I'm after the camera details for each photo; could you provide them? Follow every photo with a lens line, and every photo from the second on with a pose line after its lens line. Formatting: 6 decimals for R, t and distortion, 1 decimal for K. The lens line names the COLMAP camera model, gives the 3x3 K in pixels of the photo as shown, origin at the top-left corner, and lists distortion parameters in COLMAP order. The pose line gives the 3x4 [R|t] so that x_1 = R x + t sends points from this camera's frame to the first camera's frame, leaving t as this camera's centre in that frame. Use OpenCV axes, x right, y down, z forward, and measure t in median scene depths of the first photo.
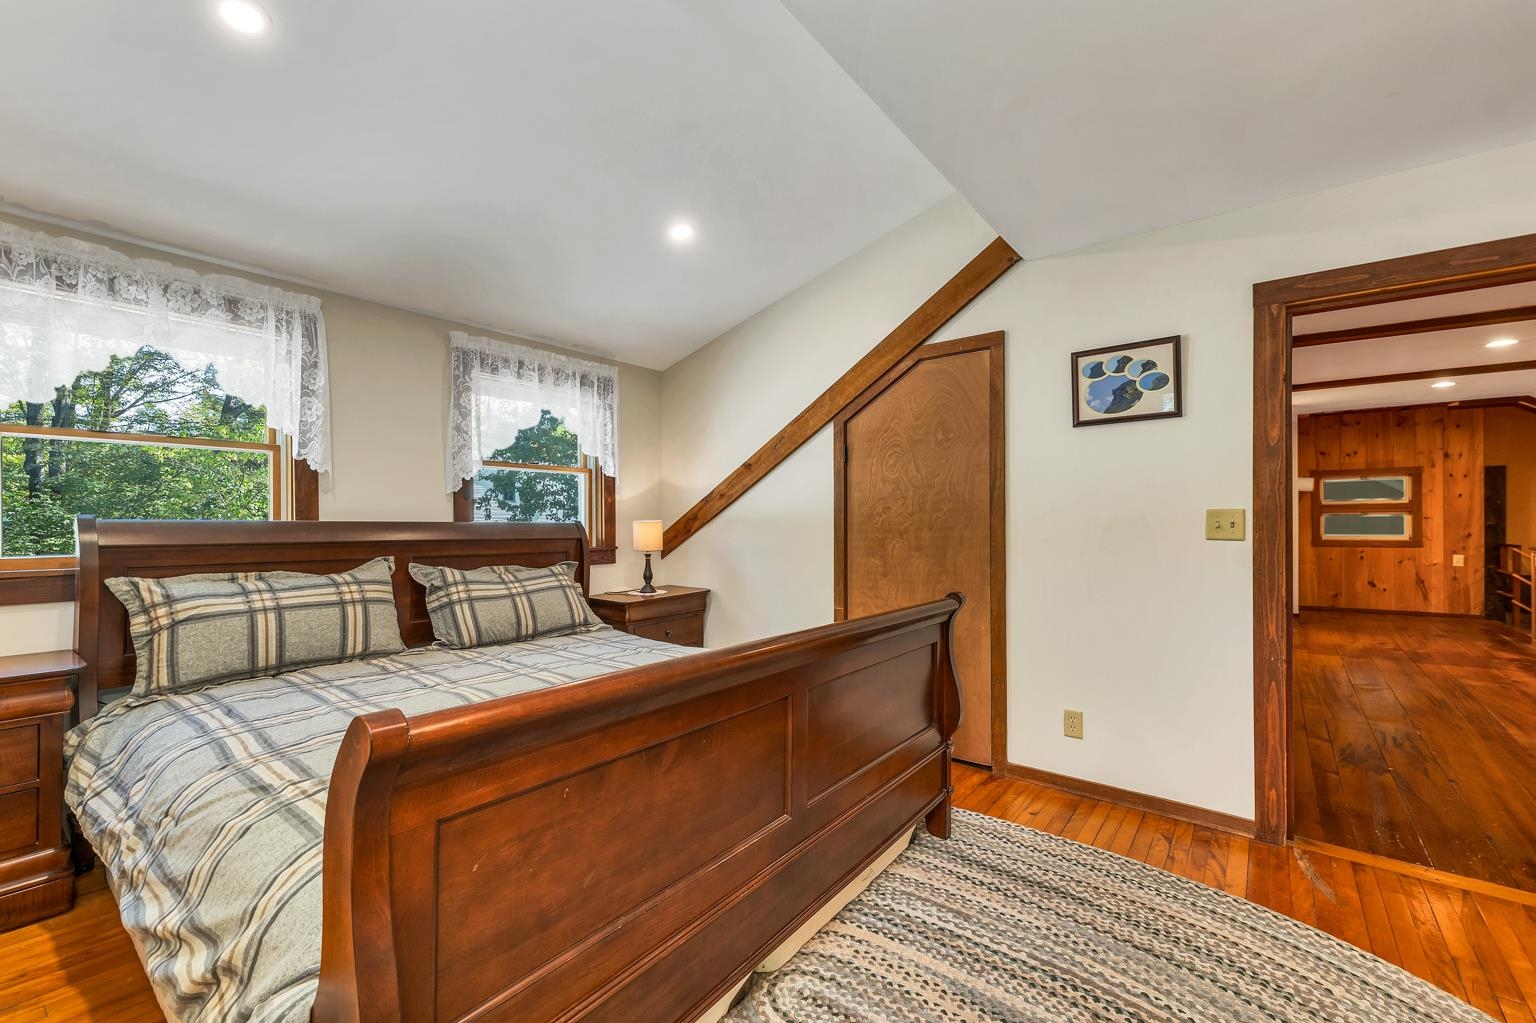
lens RADIAL K [[636.6, 0, 763.6], [0, 636.6, 515.5], [0, 0, 1]] dist [0.000878, 0.000155]
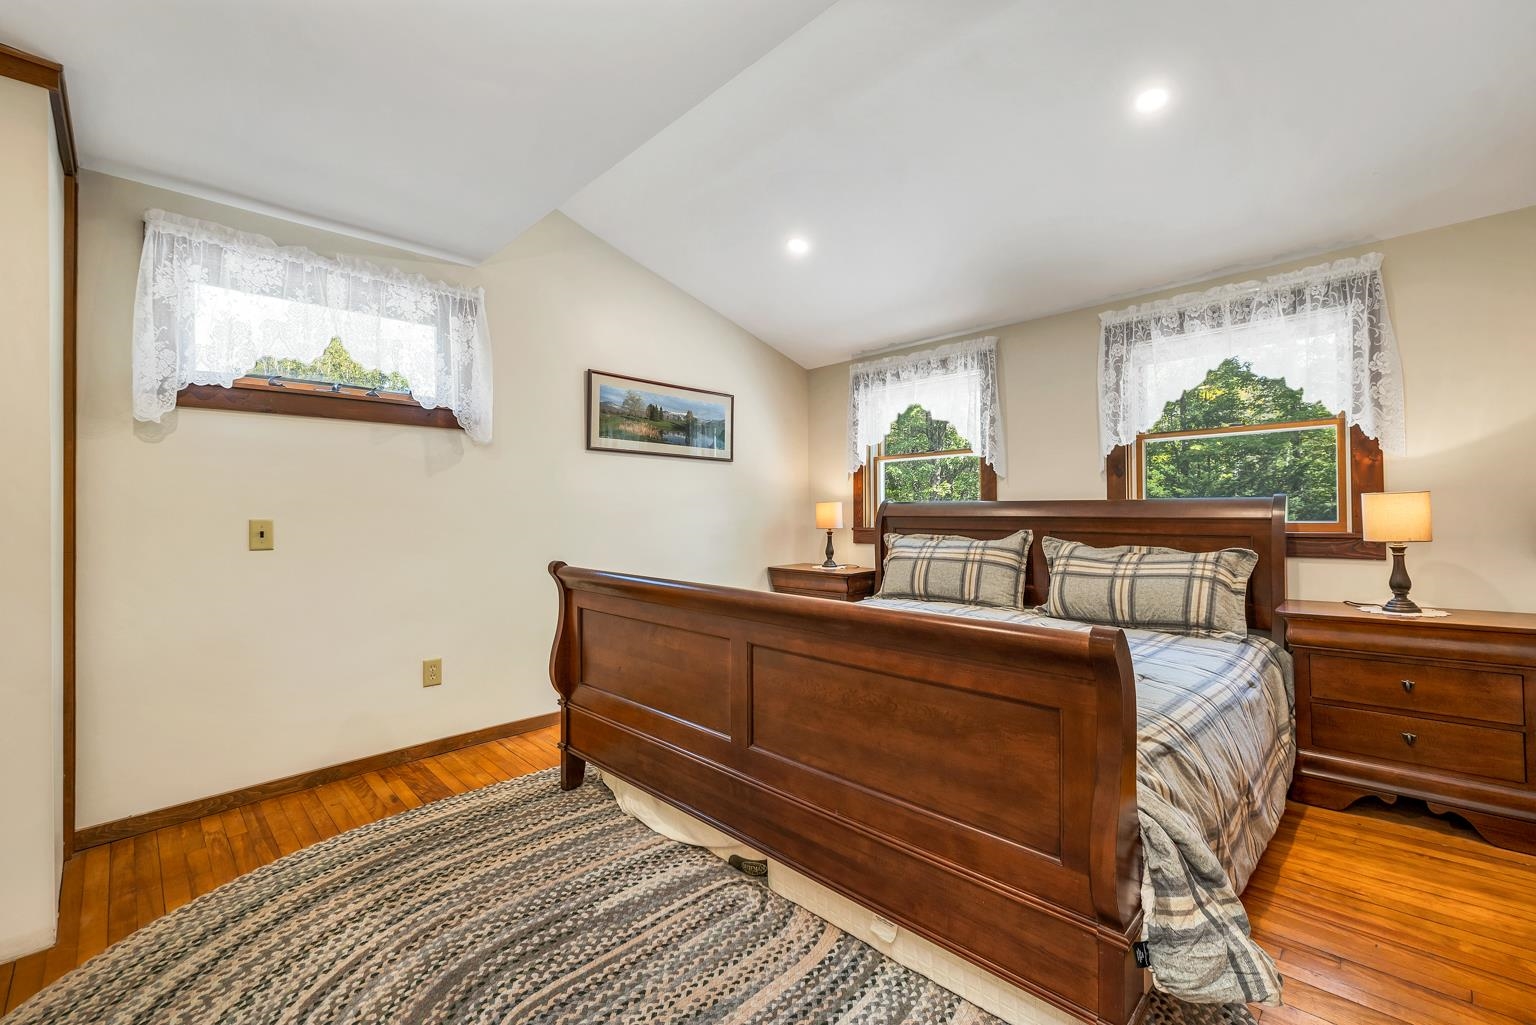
lens RADIAL K [[637.7, 0, 766.4], [0, 637.7, 504.0], [0, 0, 1]] dist [-0.000178, -0.000014]
pose [[-0.117530, -0.009656, -0.993022, 0.620108], [0.018625, 0.999755, -0.011926, 0.019558], [0.992895, -0.019897, -0.117322, 0.607607]]
